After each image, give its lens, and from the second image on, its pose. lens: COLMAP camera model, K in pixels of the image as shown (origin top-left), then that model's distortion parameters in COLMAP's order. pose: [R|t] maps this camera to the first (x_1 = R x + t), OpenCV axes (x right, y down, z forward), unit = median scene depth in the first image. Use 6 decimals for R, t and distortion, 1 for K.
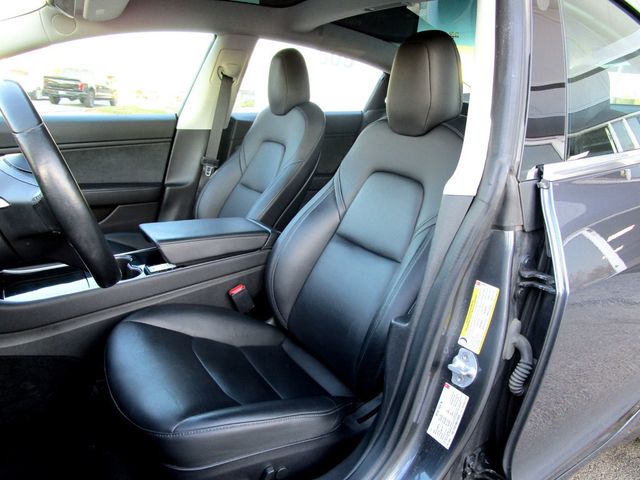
lens RADIAL K [[455.2, 0, 317.4], [0, 455.2, 238.1], [0, 0, 1]] dist [-0.033354, 0.020980]
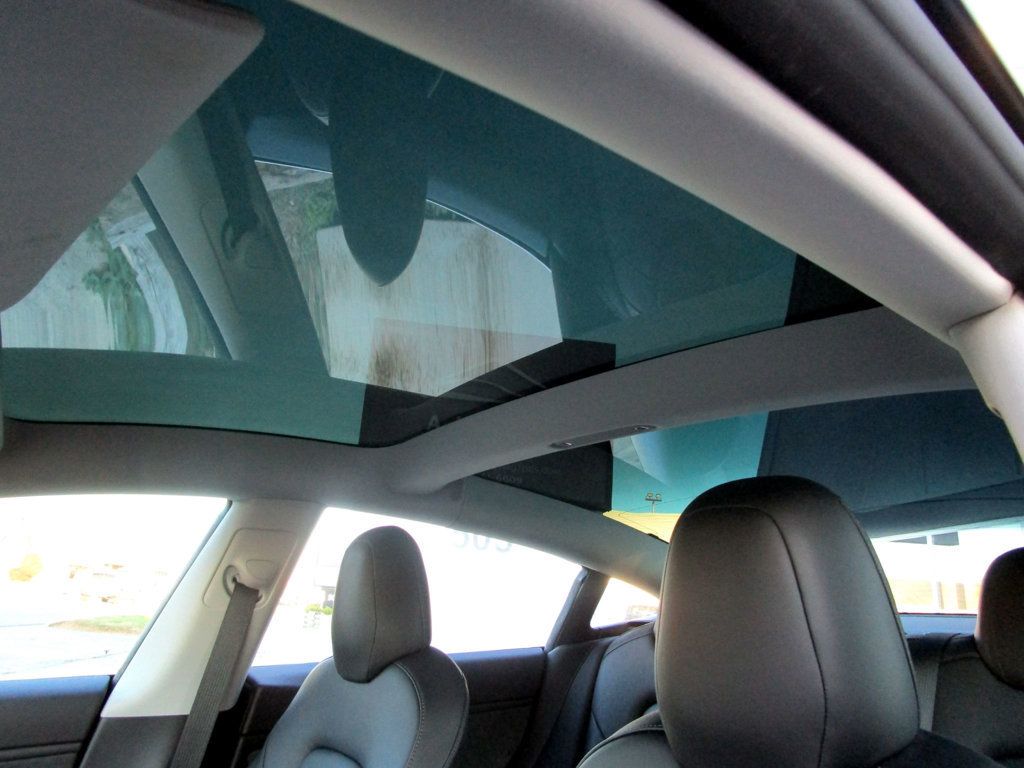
lens RADIAL K [[728.3, 0, 507.9], [0, 728.3, 381.0], [0, 0, 1]] dist [-0.033354, 0.020980]
pose [[0.996913, -0.000924, 0.078512, 0.002347], [0.043996, 0.834779, -0.548824, -0.124315], [-0.065033, 0.550584, 0.832243, 0.279289]]
